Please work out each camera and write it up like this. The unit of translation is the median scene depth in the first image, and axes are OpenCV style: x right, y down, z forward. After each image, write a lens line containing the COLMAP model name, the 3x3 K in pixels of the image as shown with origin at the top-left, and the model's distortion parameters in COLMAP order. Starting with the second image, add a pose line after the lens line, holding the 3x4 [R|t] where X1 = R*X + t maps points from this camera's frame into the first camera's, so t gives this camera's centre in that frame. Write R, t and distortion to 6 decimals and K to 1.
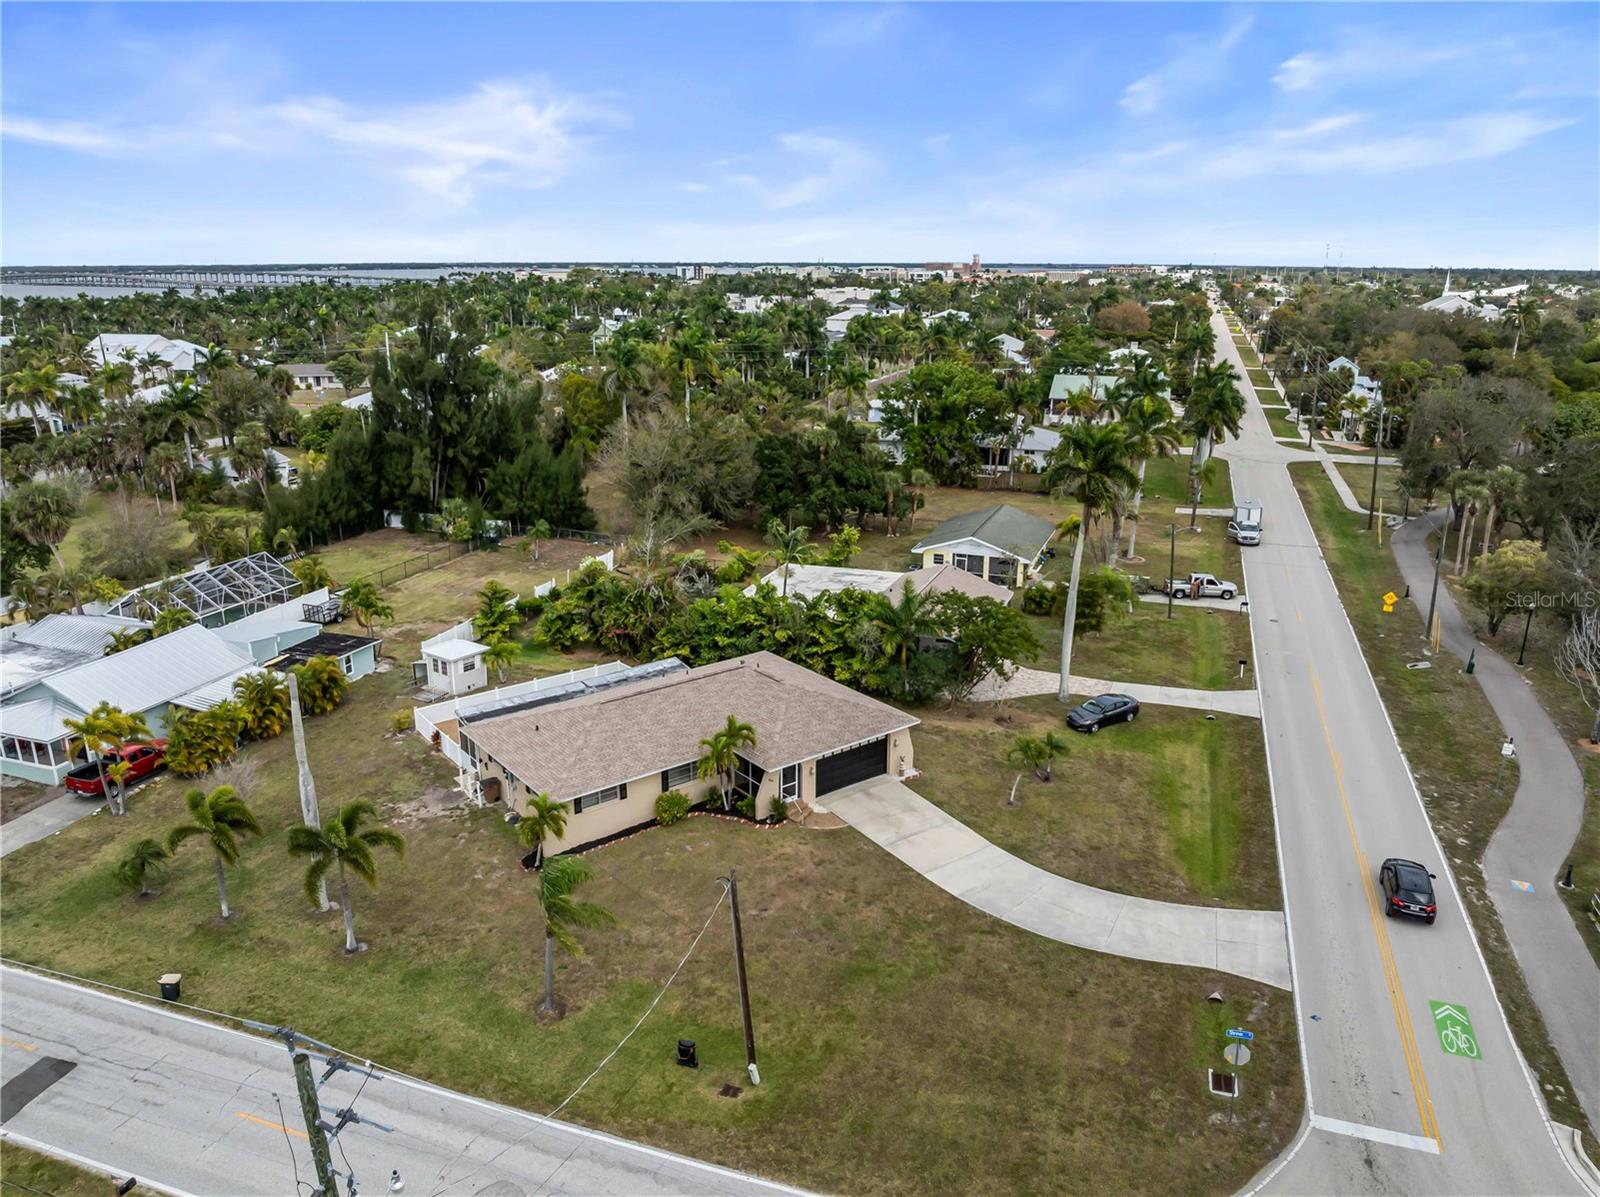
lens RADIAL K [[1128.8, 0, 804.5], [0, 1128.8, 598.3], [0, 0, 1]] dist [-0.034024, -0.004663]
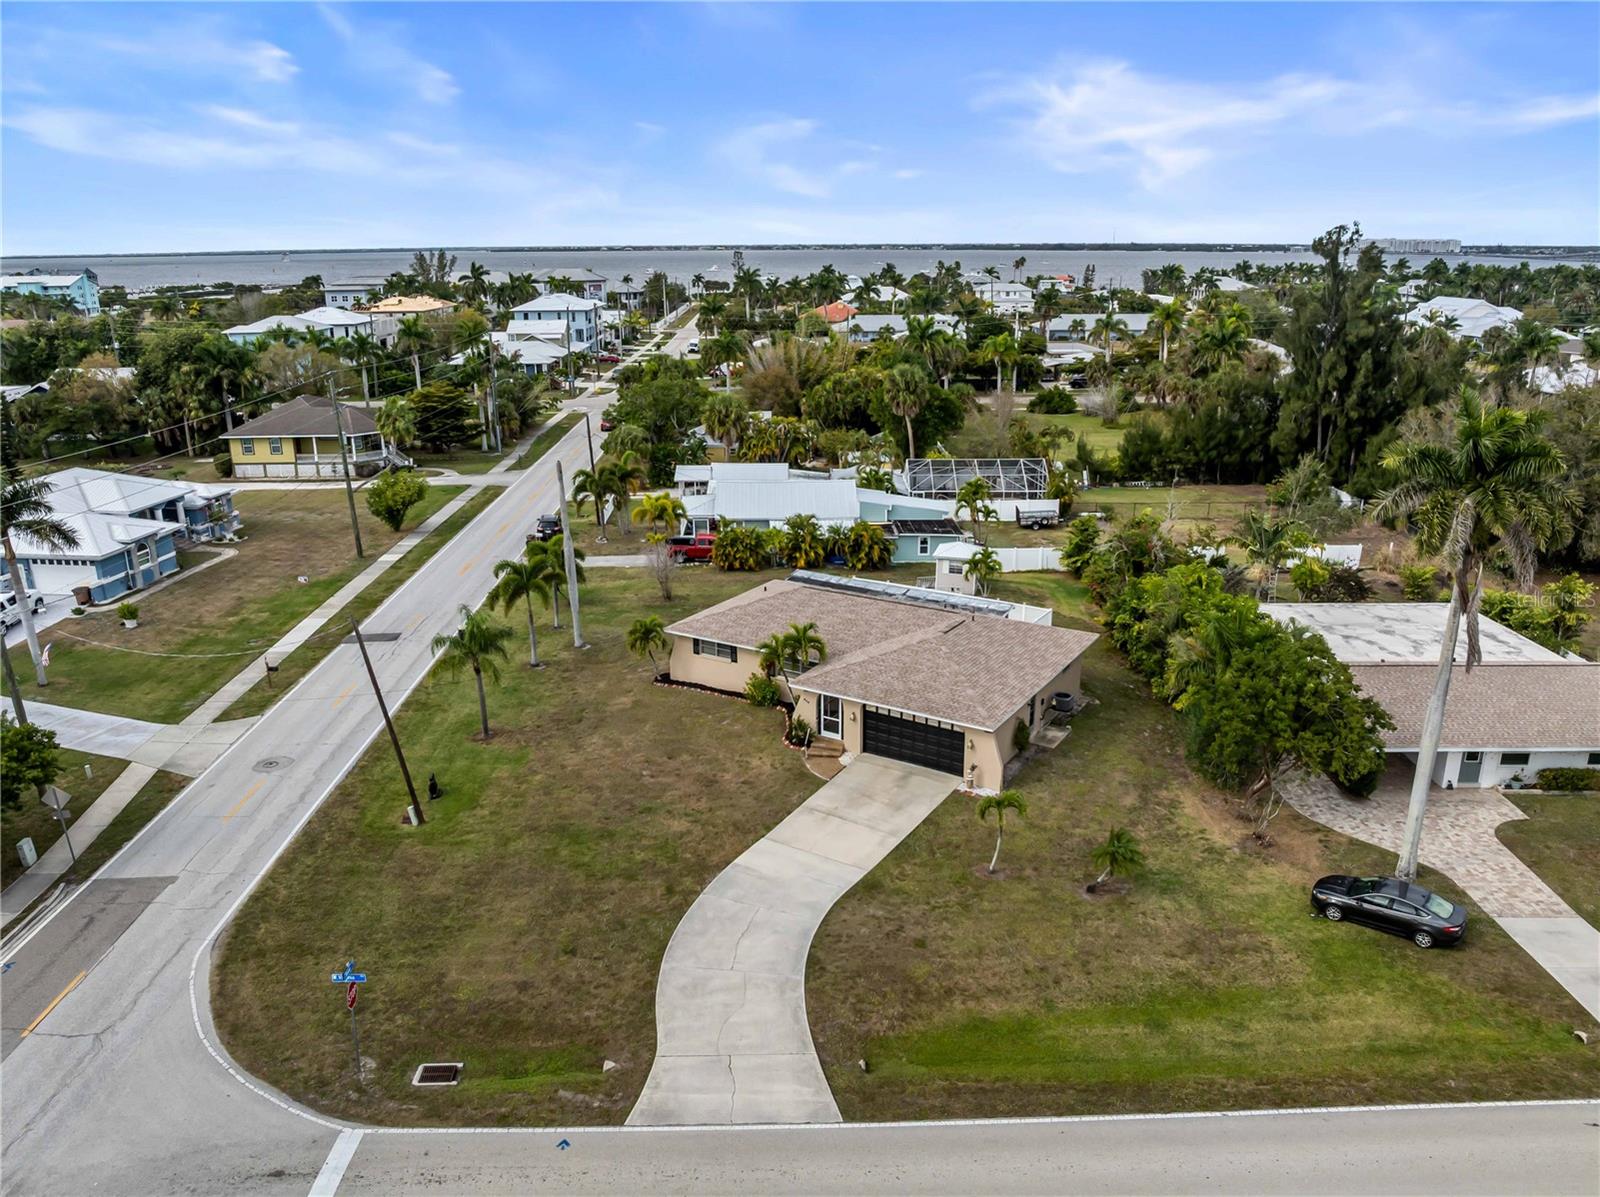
lens RADIAL K [[1140.8, 0, 795.4], [0, 1140.8, 607.1], [0, 0, 1]] dist [-0.036180, -0.007314]
pose [[0.349618, 0.282910, -0.893157, 0.635425], [-0.262410, 0.944731, 0.196529, -0.079383], [0.899393, 0.165663, 0.404534, 0.467301]]
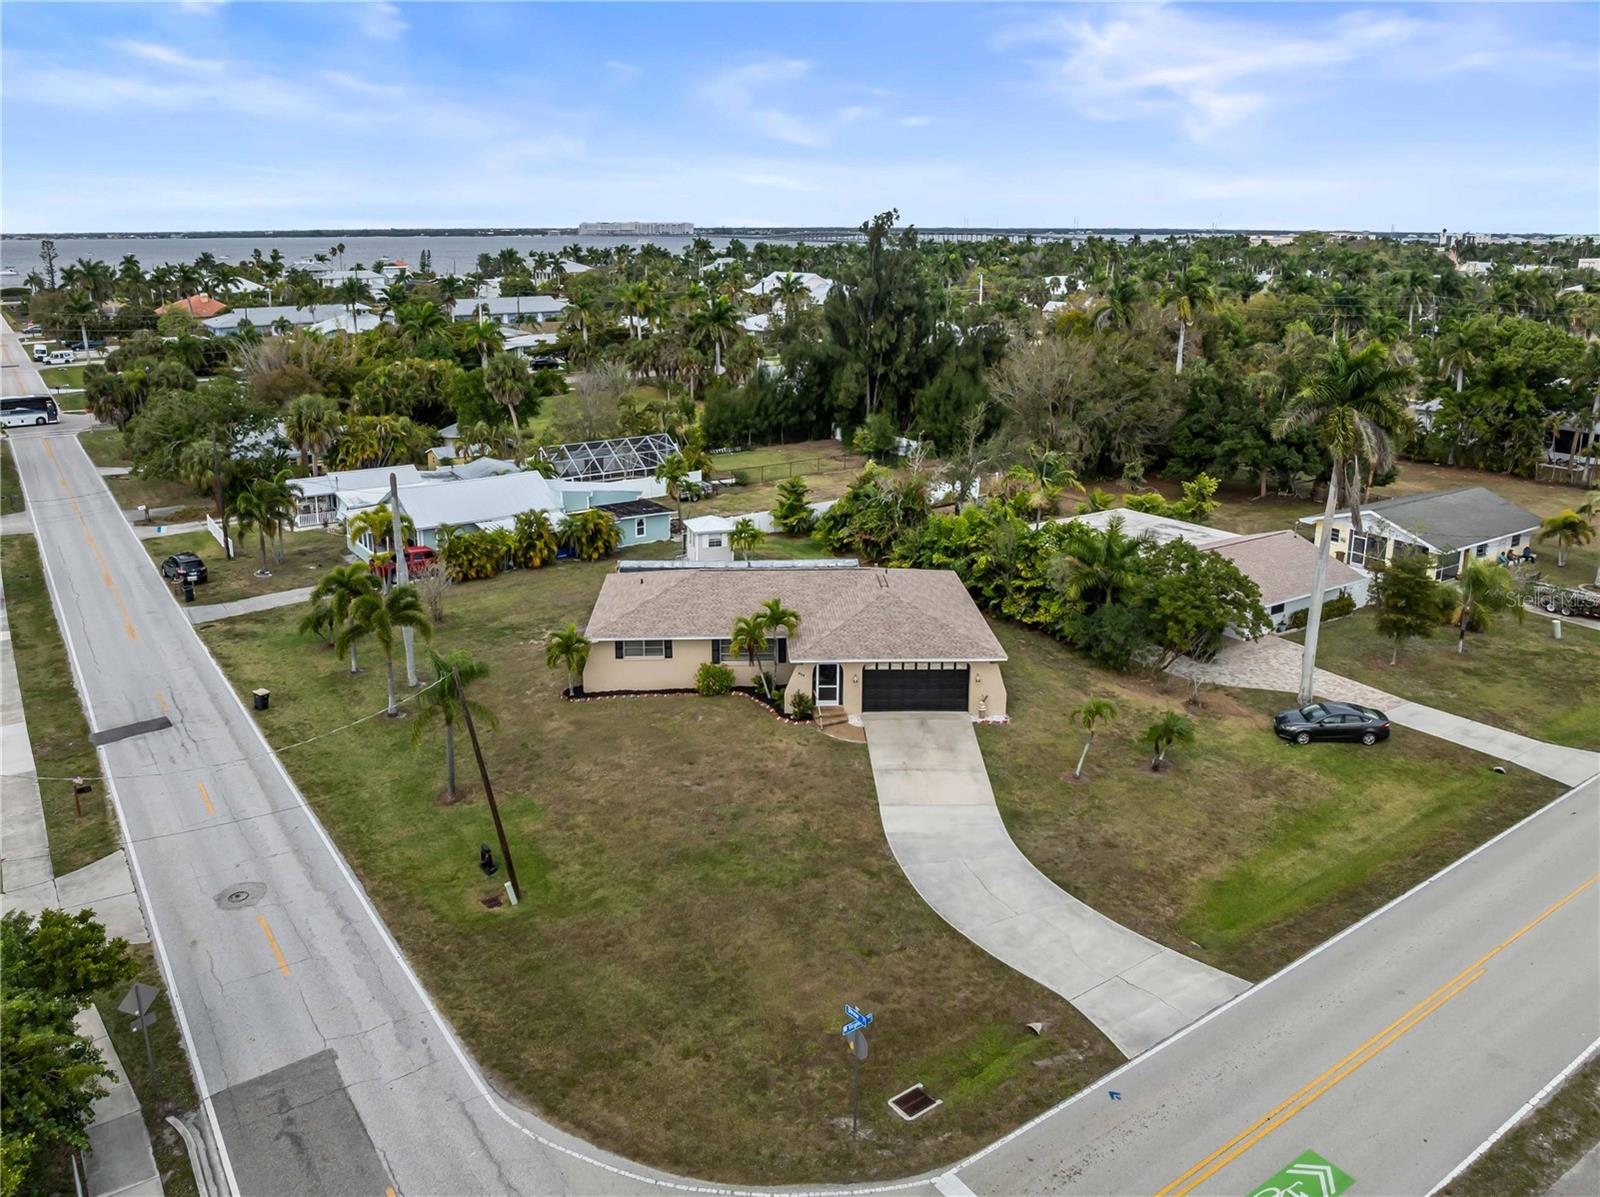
lens RADIAL K [[1176.7, 0, 767.6], [0, 1176.7, 520.4], [0, 0, 1]] dist [-0.033089, -0.008010]
pose [[0.804731, 0.142652, -0.576245, 0.394274], [-0.168883, 0.985602, 0.008145, 0.023740], [0.569111, 0.090764, 0.817236, 0.130416]]
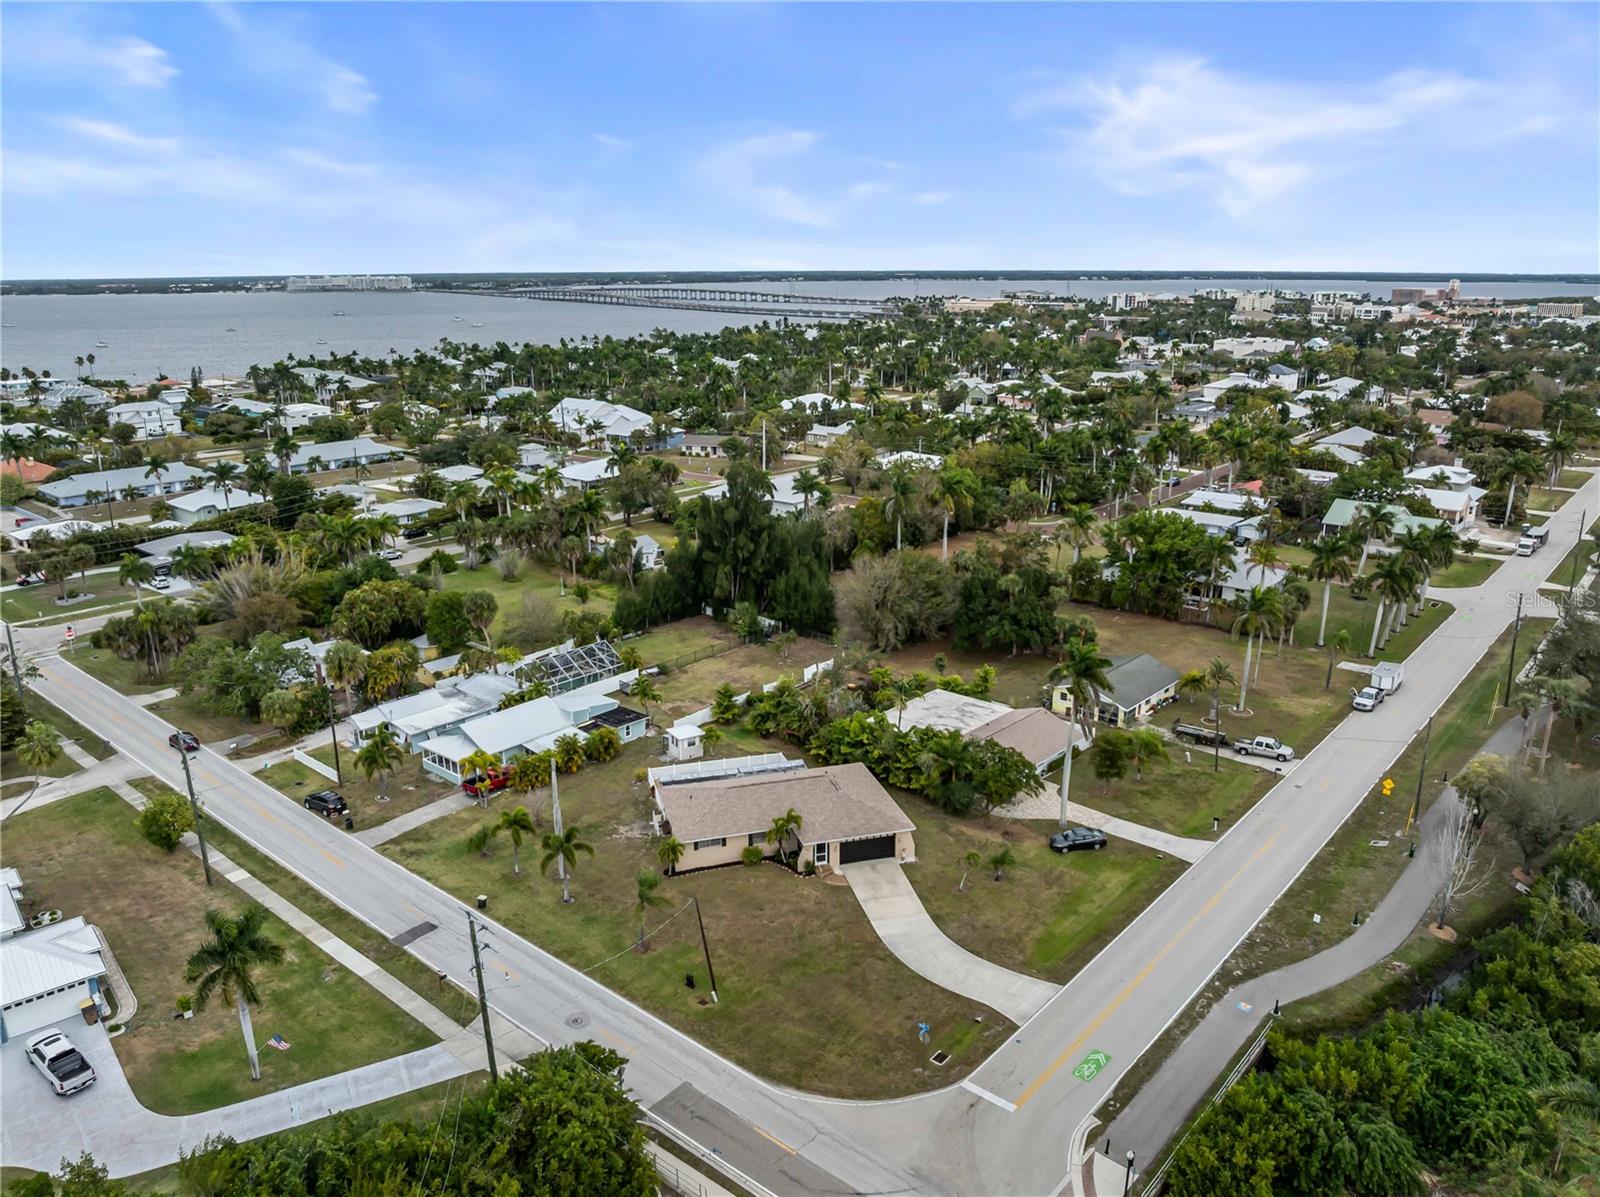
lens RADIAL K [[1140.8, 0, 795.4], [0, 1140.8, 607.1], [0, 0, 1]] dist [-0.036180, -0.007314]
pose [[0.928598, 0.098623, -0.357742, 0.421211], [-0.101290, 0.994792, 0.011324, -0.175000], [0.356995, 0.025720, 0.933752, -0.490999]]
